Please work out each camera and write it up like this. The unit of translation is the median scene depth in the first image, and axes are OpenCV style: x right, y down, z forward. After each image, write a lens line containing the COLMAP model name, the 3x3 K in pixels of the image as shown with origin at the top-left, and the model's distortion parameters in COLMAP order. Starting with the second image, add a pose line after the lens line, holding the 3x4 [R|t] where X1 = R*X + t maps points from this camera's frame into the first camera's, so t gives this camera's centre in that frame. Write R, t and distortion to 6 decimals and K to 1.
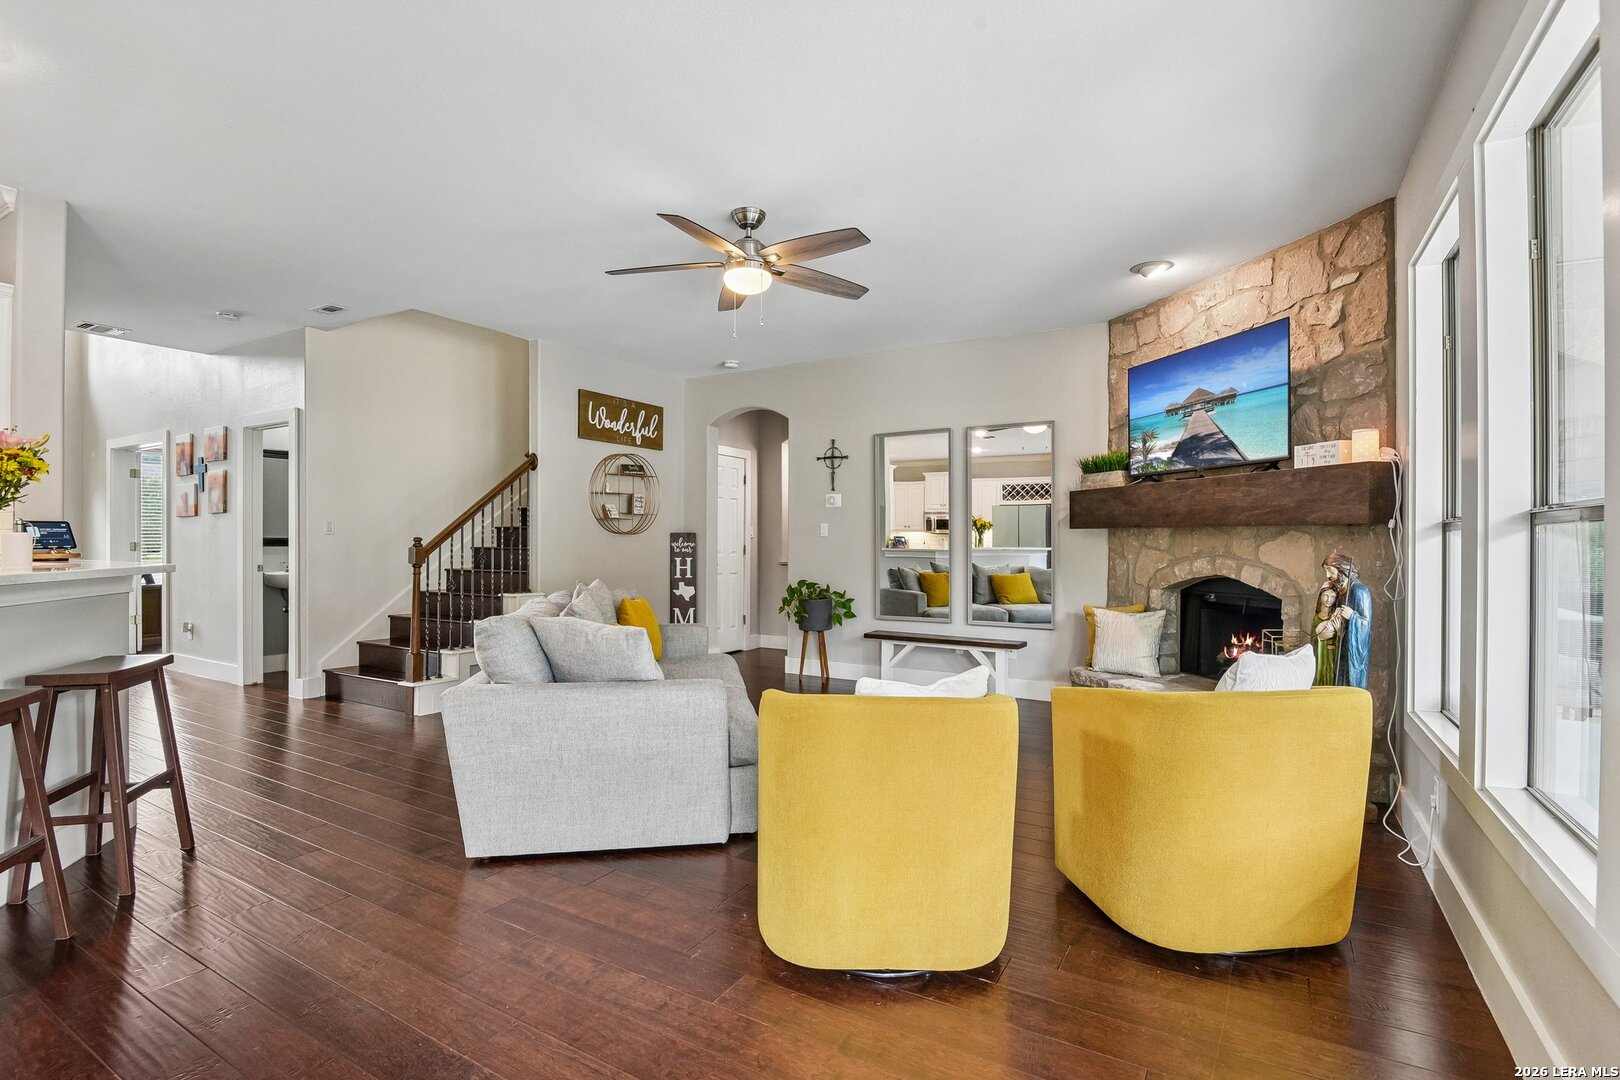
lens RADIAL K [[765.5, 0, 806.3], [0, 765.5, 541.8], [0, 0, 1]] dist [-0.012196, -0.001775]
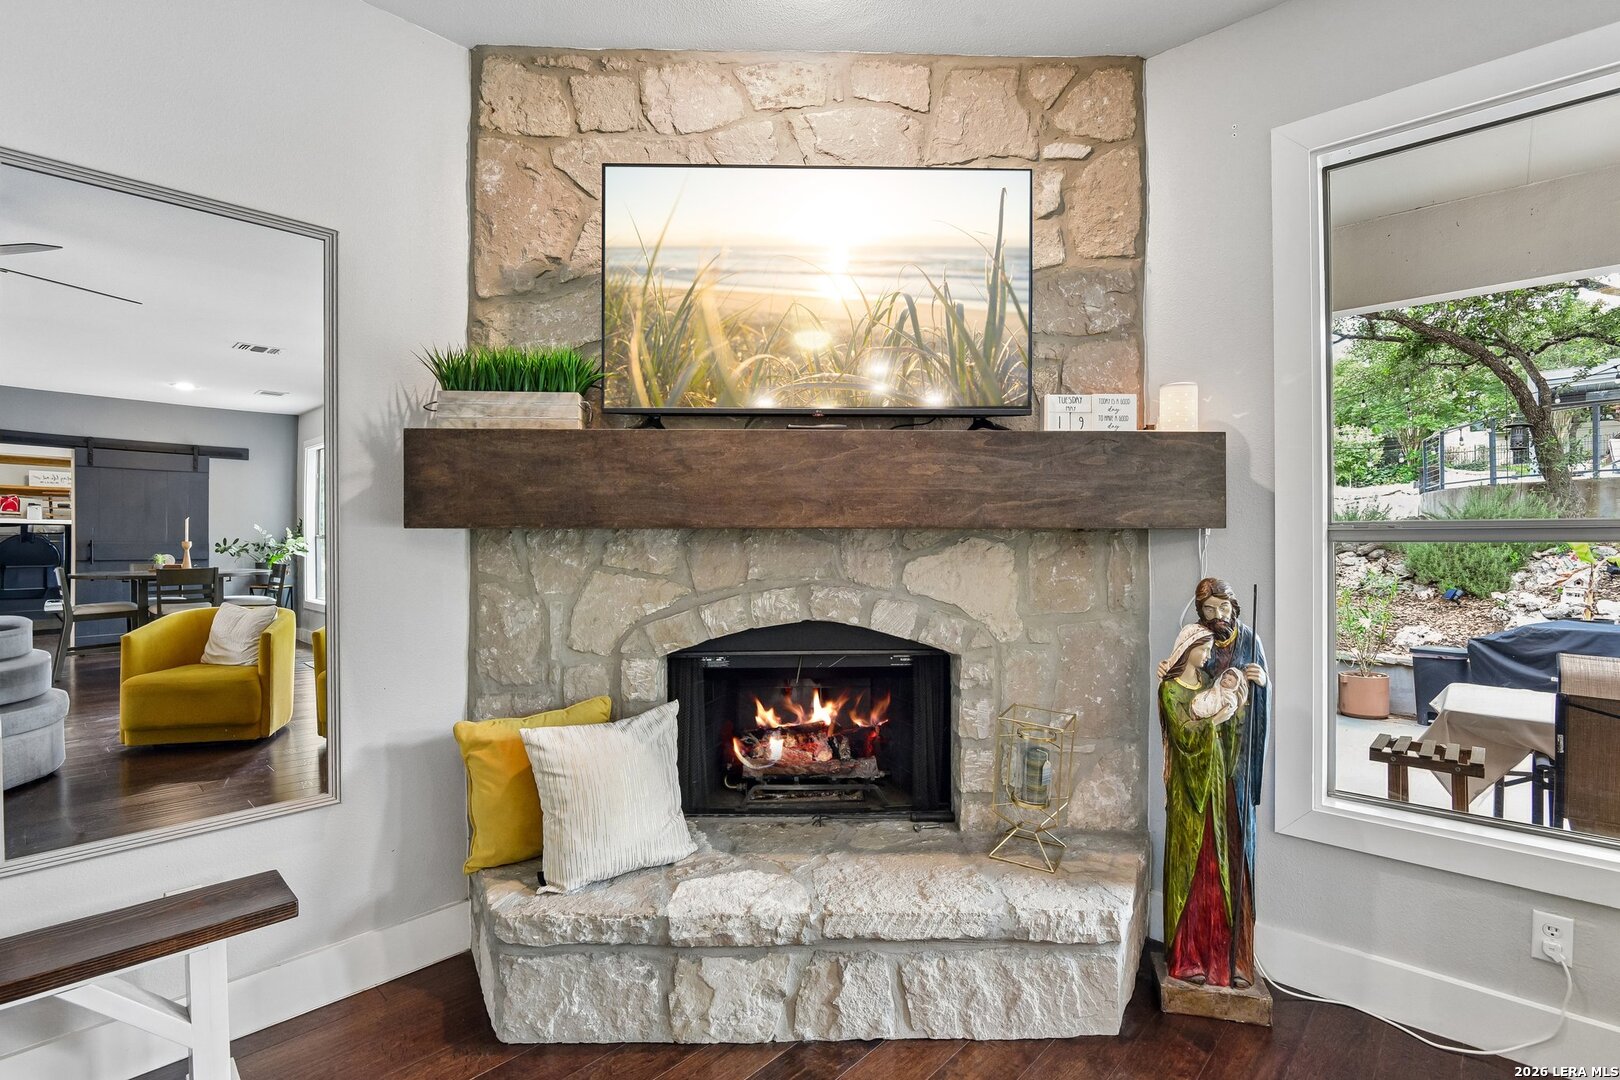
lens RADIAL K [[746.2, 0, 807.3], [0, 746.2, 536.0], [0, 0, 1]] dist [-0.006906, -0.007512]
pose [[0.217512, -0.000144, 0.976058, 0.031752], [0.005043, 0.999987, -0.000976, -0.012371], [-0.976045, 0.005135, 0.217509, 0.779205]]
